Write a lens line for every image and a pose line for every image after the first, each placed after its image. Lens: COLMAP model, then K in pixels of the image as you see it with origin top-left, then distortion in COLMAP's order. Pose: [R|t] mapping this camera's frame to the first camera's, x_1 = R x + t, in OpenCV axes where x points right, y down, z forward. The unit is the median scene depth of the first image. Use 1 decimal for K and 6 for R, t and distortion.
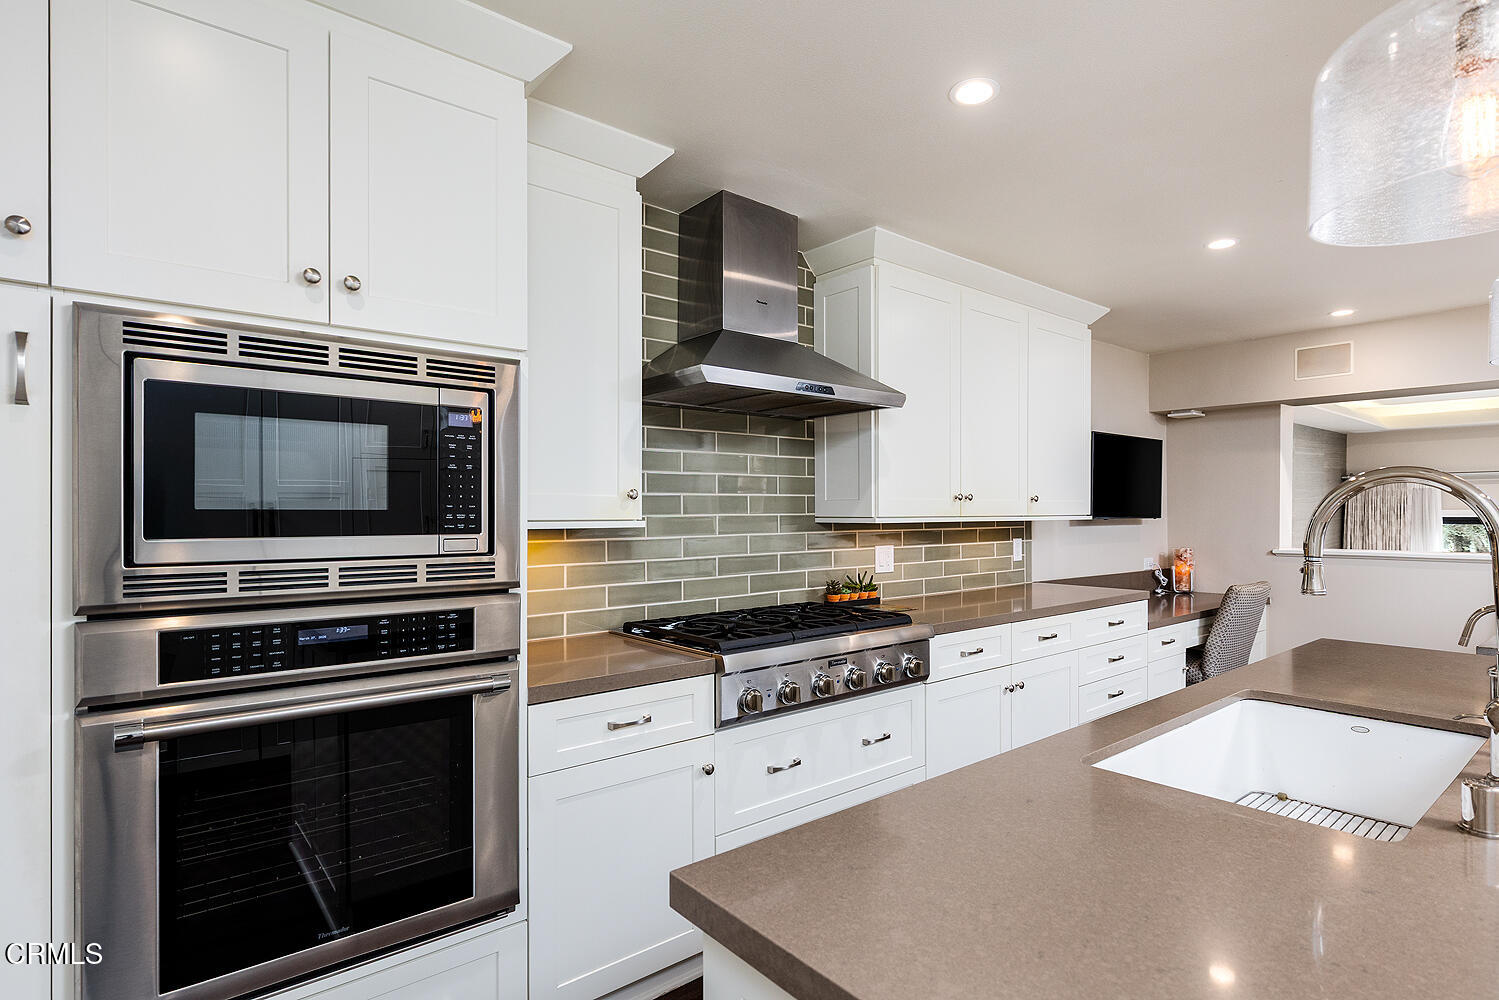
lens RADIAL K [[758.2, 0, 749.5], [0, 758.2, 500.0], [0, 0, 1]] dist [0.000260, 0.000183]
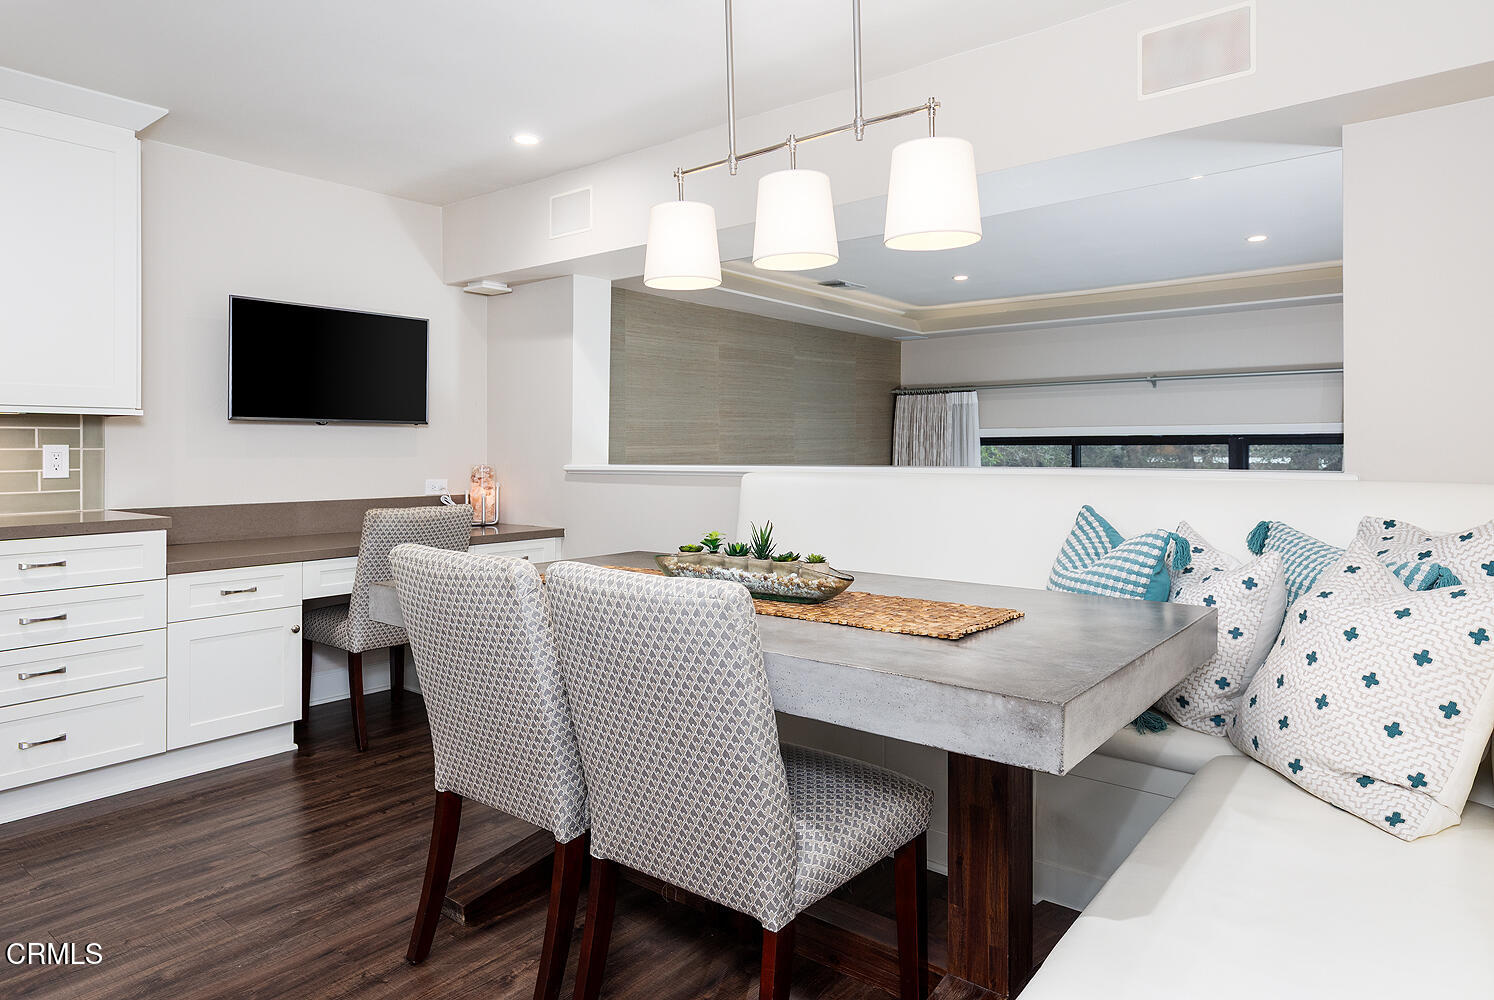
lens RADIAL K [[909.7, 0, 743.3], [0, 909.7, 447.6], [0, 0, 1]] dist [-0.001760, 0.000734]
pose [[0.976367, 0.016080, 0.215521, 2.023519], [-0.022828, 0.999323, 0.028858, 0.041258], [-0.214911, -0.033096, 0.976073, 0.207204]]
